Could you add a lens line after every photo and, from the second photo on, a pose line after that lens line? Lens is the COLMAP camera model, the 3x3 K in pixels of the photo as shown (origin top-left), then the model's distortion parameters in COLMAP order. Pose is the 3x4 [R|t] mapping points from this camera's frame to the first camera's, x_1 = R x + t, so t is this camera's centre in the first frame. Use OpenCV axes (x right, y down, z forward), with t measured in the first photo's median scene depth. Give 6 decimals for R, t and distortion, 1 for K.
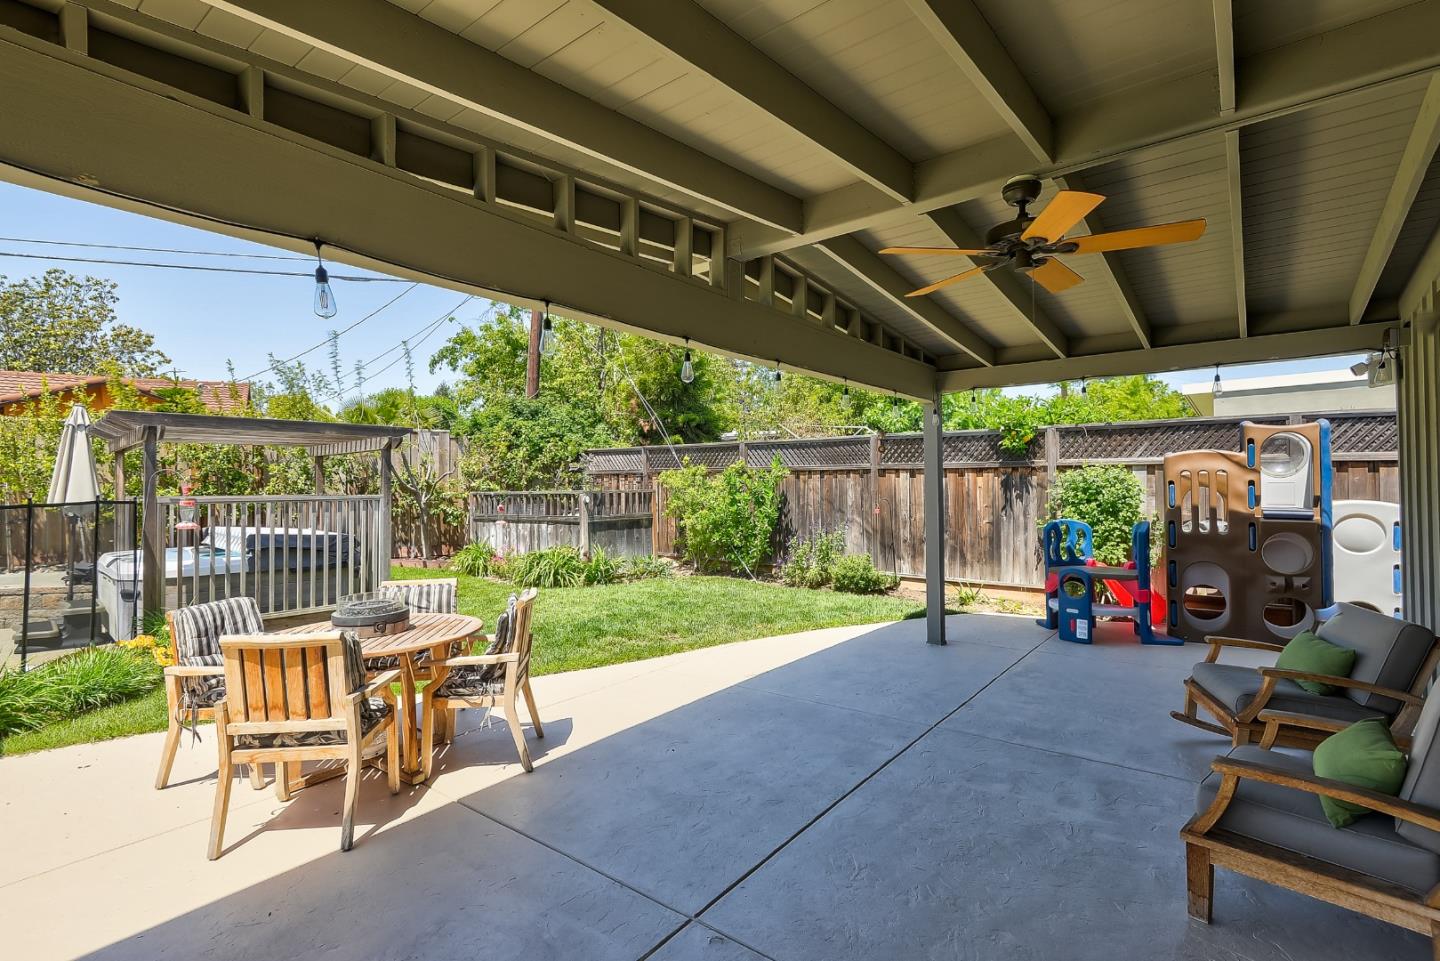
lens RADIAL K [[695.5, 0, 719.9], [0, 695.5, 483.4], [0, 0, 1]] dist [0.009840, -0.000822]
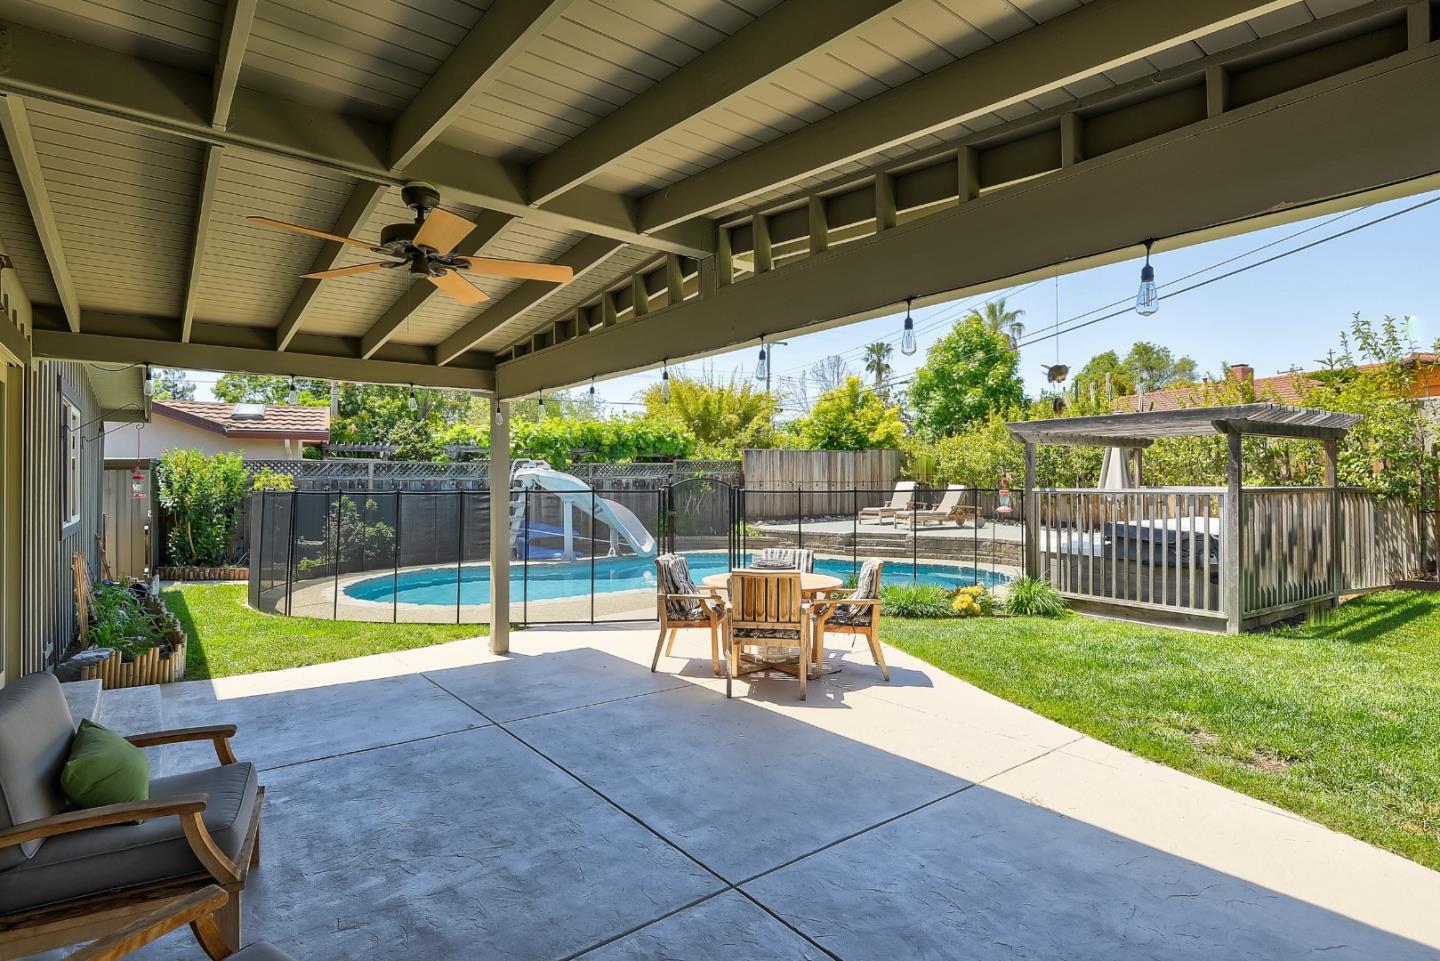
lens RADIAL K [[741.1, 0, 722.8], [0, 741.1, 476.9], [0, 0, 1]] dist [-0.001075, -0.000614]
pose [[-0.246906, 0.009061, -0.968997, 1.120208], [0.001882, 0.999959, 0.008871, -0.015406], [0.969038, 0.000366, -0.246913, 1.383269]]
